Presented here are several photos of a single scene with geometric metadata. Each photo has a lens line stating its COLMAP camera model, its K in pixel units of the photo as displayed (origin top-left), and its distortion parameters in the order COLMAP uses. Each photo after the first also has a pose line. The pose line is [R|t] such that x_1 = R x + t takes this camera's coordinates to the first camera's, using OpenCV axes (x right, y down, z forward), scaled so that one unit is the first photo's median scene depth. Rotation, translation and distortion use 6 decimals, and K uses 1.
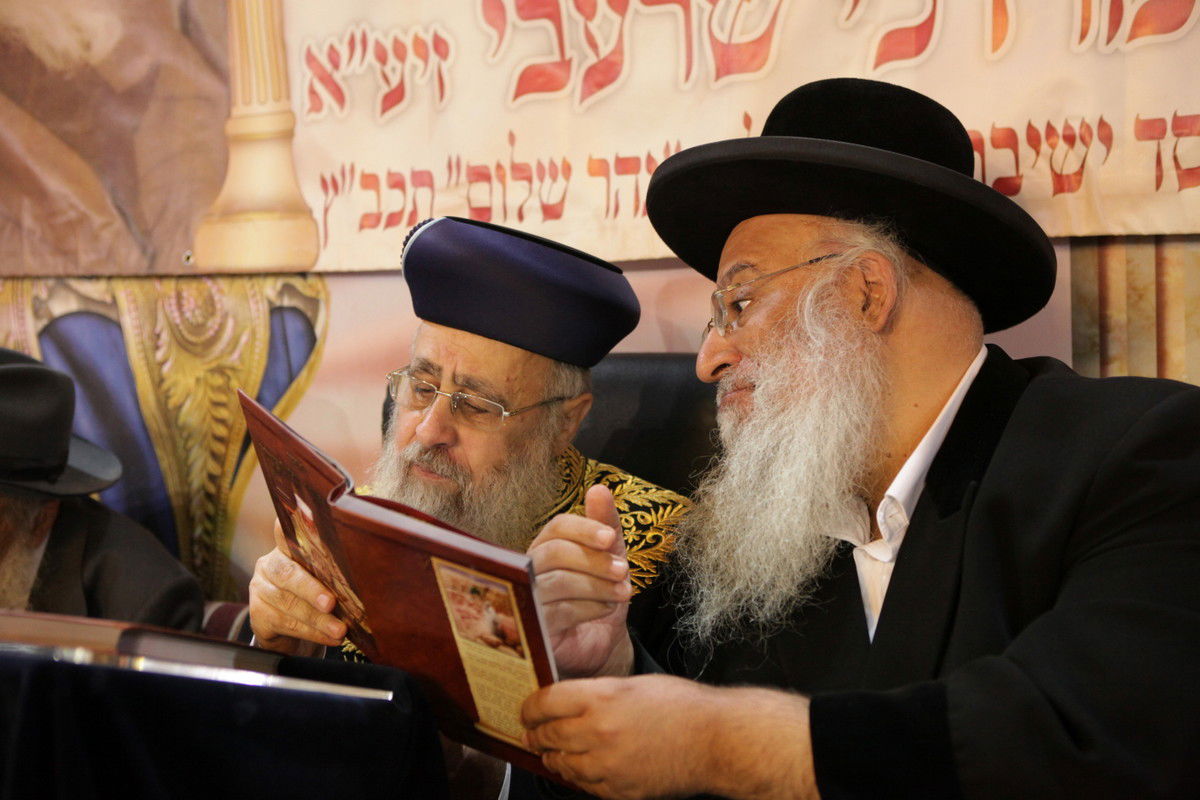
lens RADIAL K [[1601.8, 0, 550.2], [0, 1601.8, 415.2], [0, 0, 1]] dist [-0.015881, 0.041001]
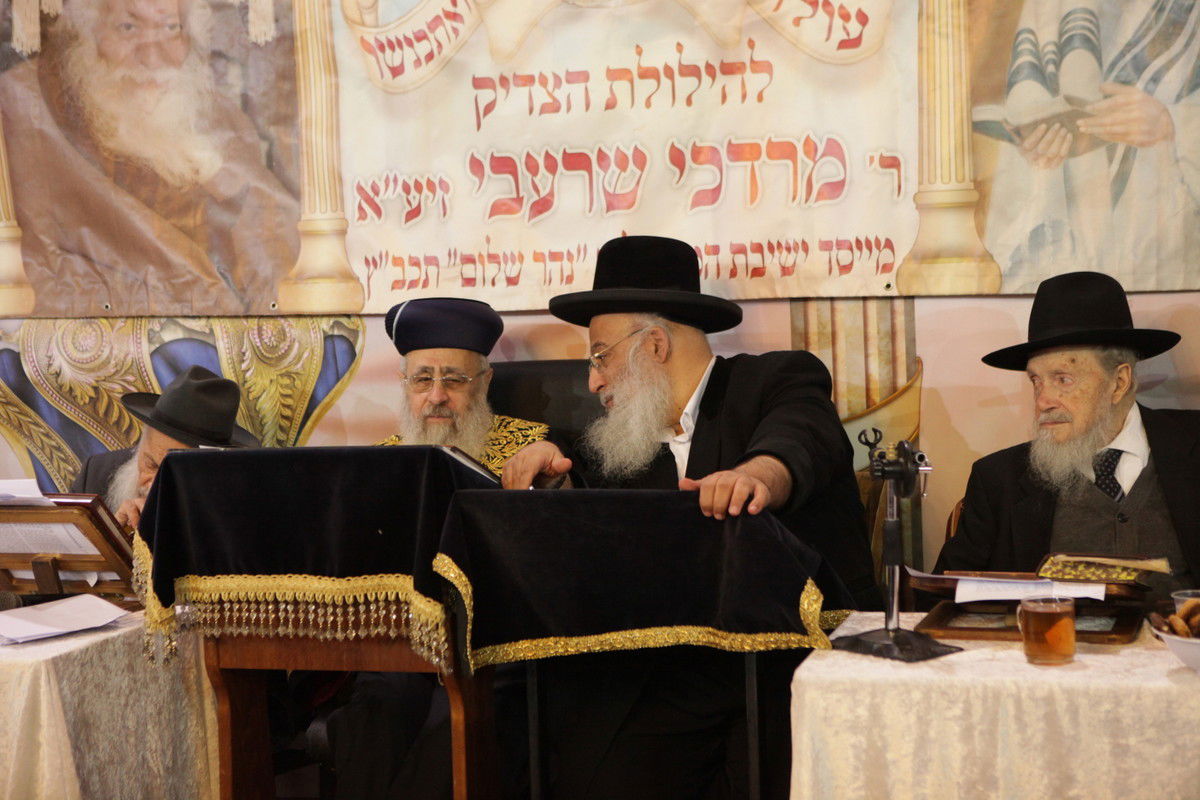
lens RADIAL K [[1890.9, 0, 600.0], [0, 1890.9, 400.0], [0, 0, 1]] dist [0.051798, 0.012679]
pose [[0.978362, -0.004759, 0.206845, -0.310022], [0.014747, 0.998797, -0.046770, 0.096546], [-0.206373, 0.048809, 0.977255, -0.982016]]
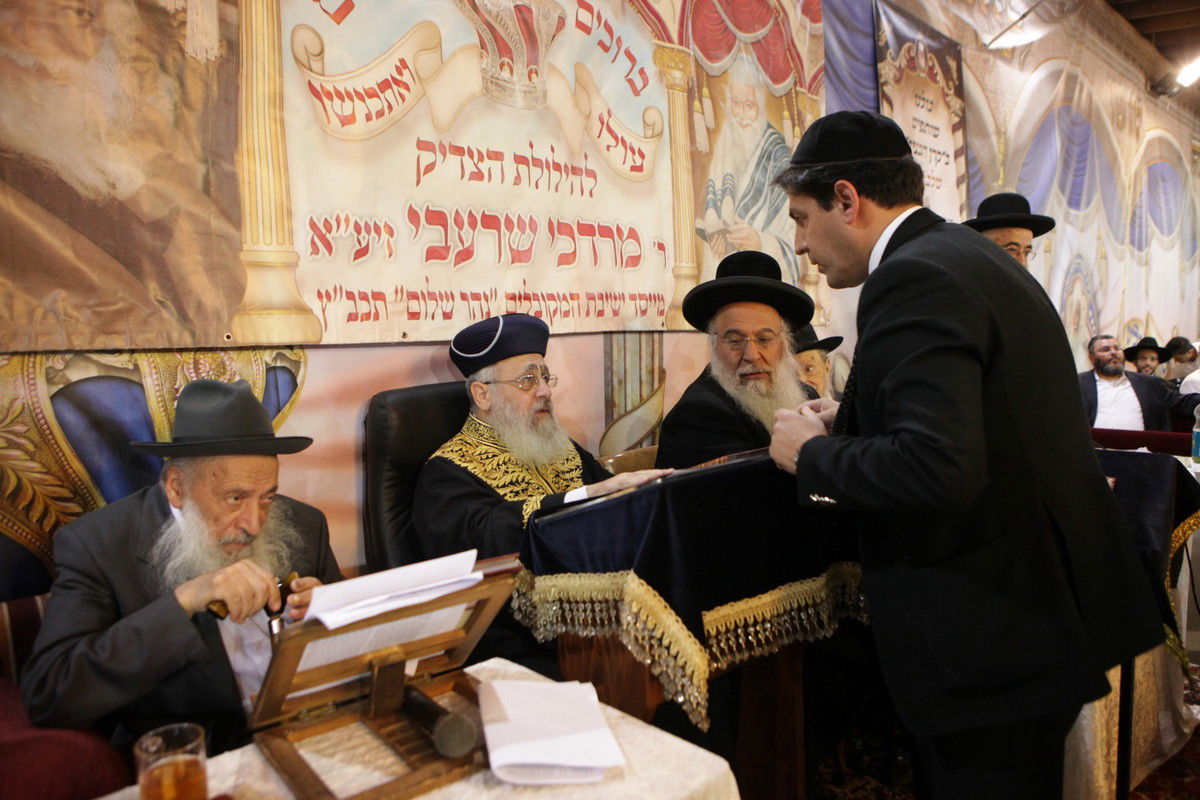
lens RADIAL K [[812.2, 0, 600.0], [0, 812.2, 400.0], [0, 0, 1]] dist [-0.108642, 0.068186]
pose [[0.316565, -0.050869, 0.947206, -0.871850], [0.115063, 0.993247, 0.014886, -0.007429], [-0.941567, 0.104275, 0.320280, 0.432348]]
